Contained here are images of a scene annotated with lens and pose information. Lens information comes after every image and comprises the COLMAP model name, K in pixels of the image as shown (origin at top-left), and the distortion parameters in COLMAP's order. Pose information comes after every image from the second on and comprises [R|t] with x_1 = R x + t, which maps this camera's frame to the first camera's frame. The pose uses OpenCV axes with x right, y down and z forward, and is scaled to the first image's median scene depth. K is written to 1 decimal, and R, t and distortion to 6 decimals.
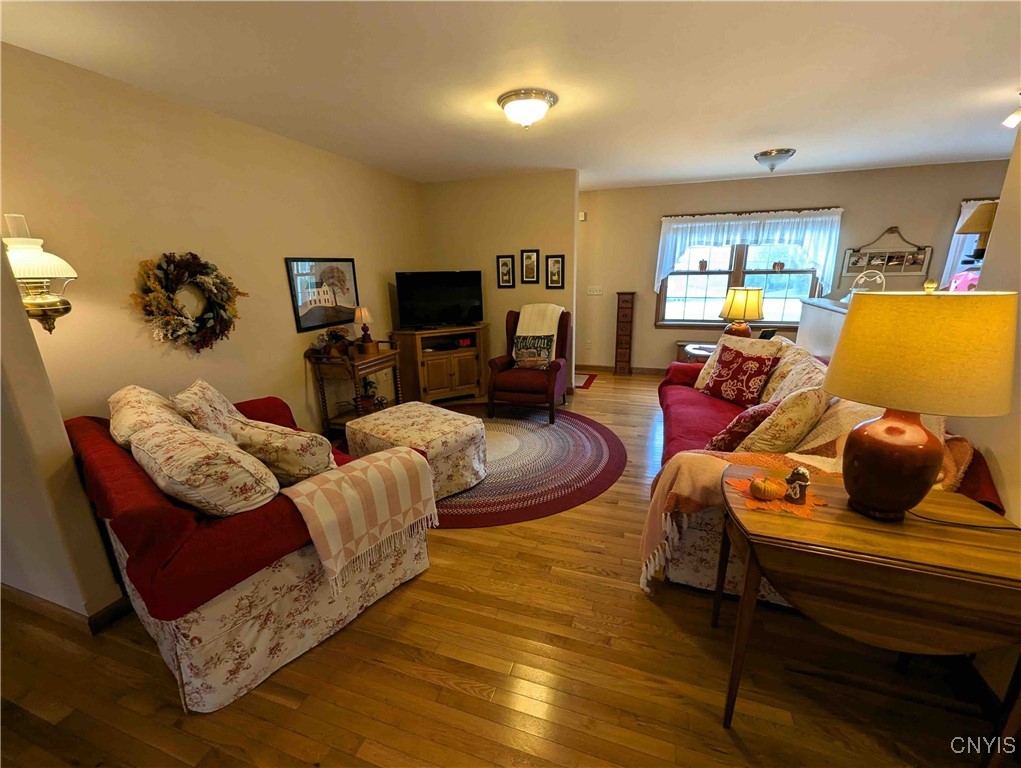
lens RADIAL K [[425.6, 0, 513.8], [0, 425.6, 392.1], [0, 0, 1]] dist [0.009840, -0.003635]
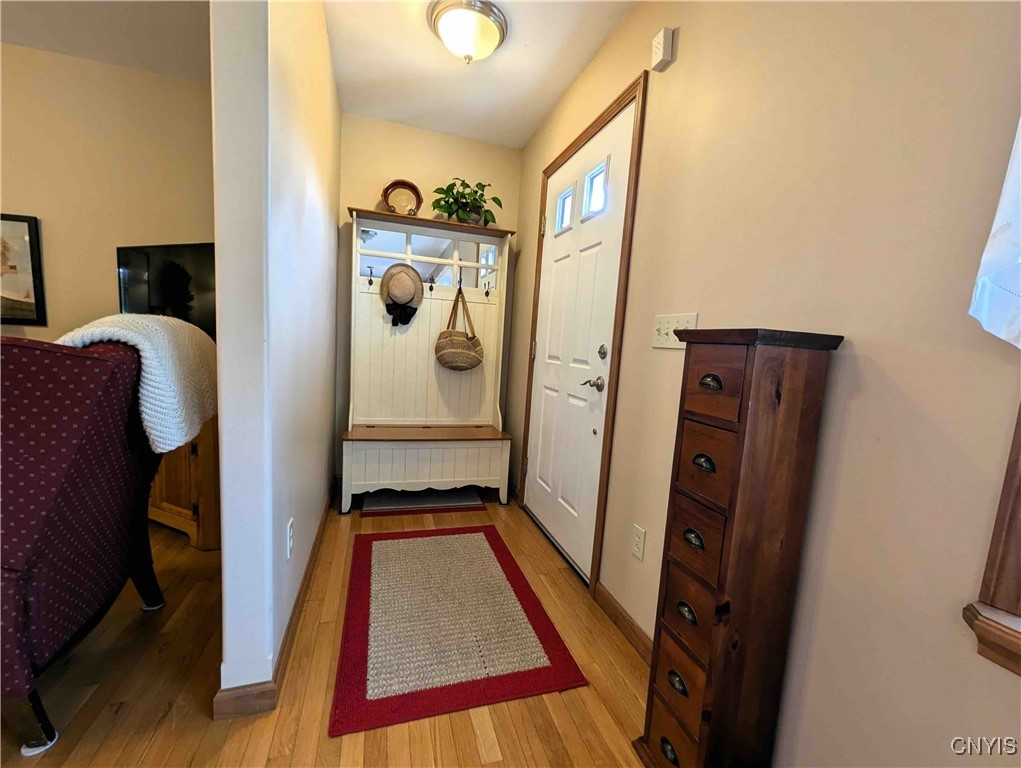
lens RADIAL K [[425.6, 0, 513.8], [0, 425.6, 392.1], [0, 0, 1]] dist [0.009840, -0.003635]
pose [[0.588707, 0.151353, -0.794051, 0.544456], [-0.293887, 0.955169, -0.035823, -0.282086], [0.753030, 0.254450, 0.606795, 1.309975]]
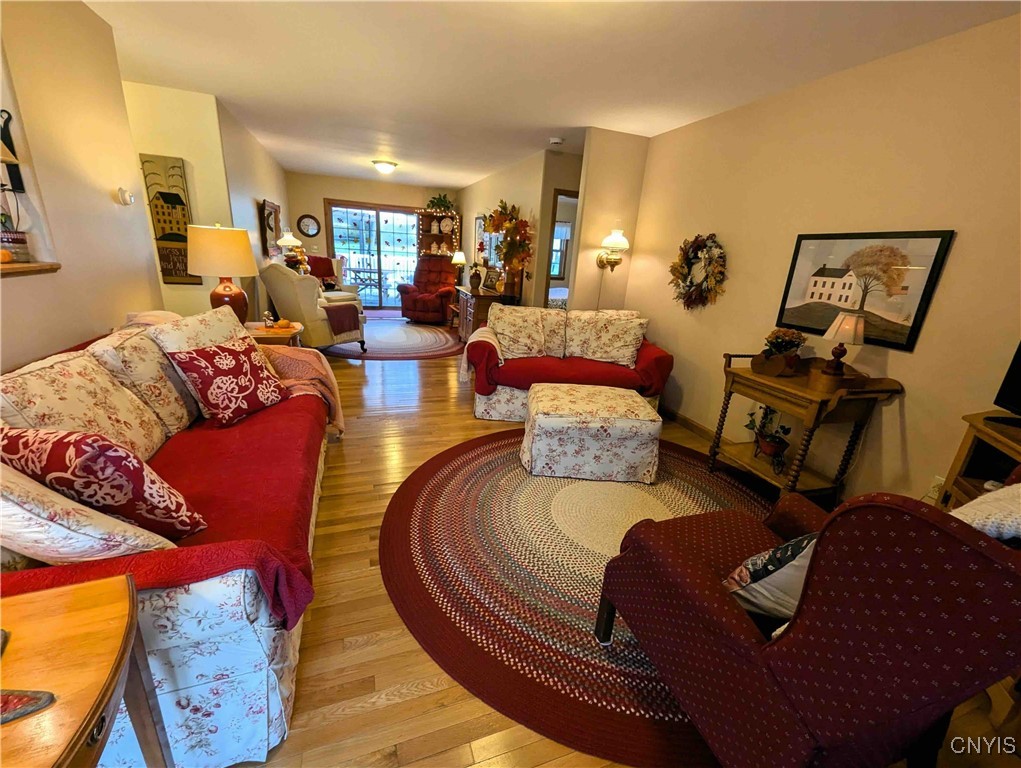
lens RADIAL K [[425.6, 0, 513.8], [0, 425.6, 392.1], [0, 0, 1]] dist [0.009840, -0.003635]
pose [[-0.781593, 0.165679, -0.601384, 0.392611], [-0.220258, 0.828683, 0.514559, -0.330755], [0.583608, 0.534636, -0.611201, 1.214482]]
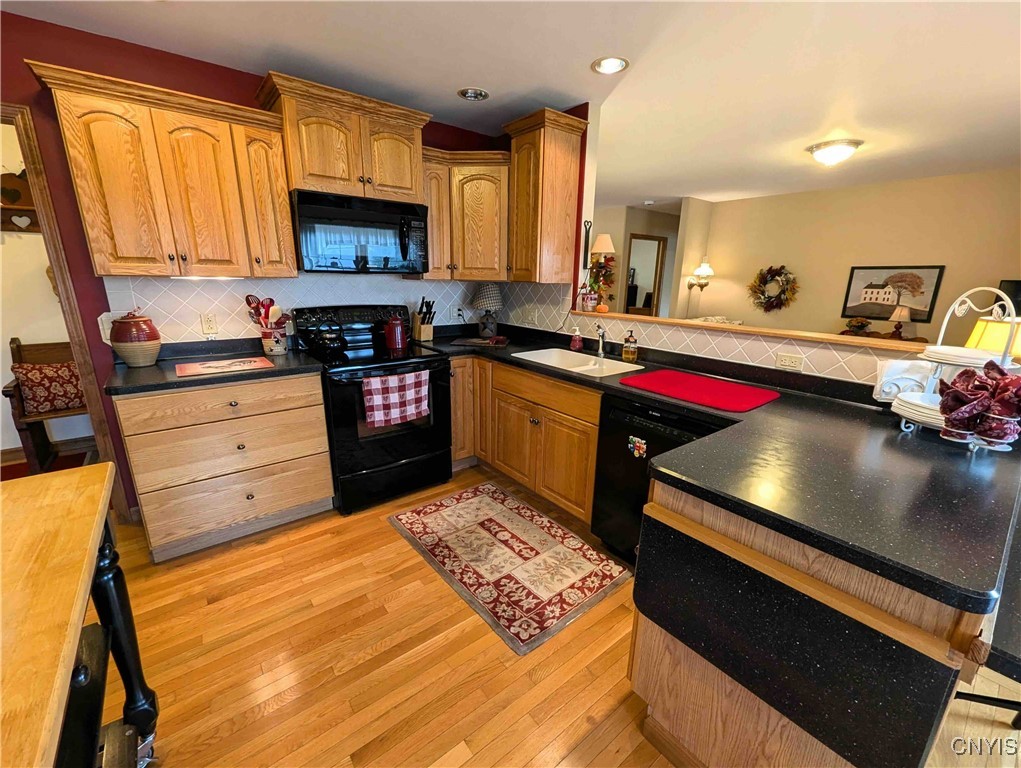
lens RADIAL K [[425.6, 0, 513.8], [0, 425.6, 392.1], [0, 0, 1]] dist [0.009840, -0.003635]
pose [[-0.539304, 0.229856, -0.810134, 1.287389], [-0.244239, 0.877983, 0.411696, -0.231859], [0.805914, 0.419896, -0.417360, 0.773813]]
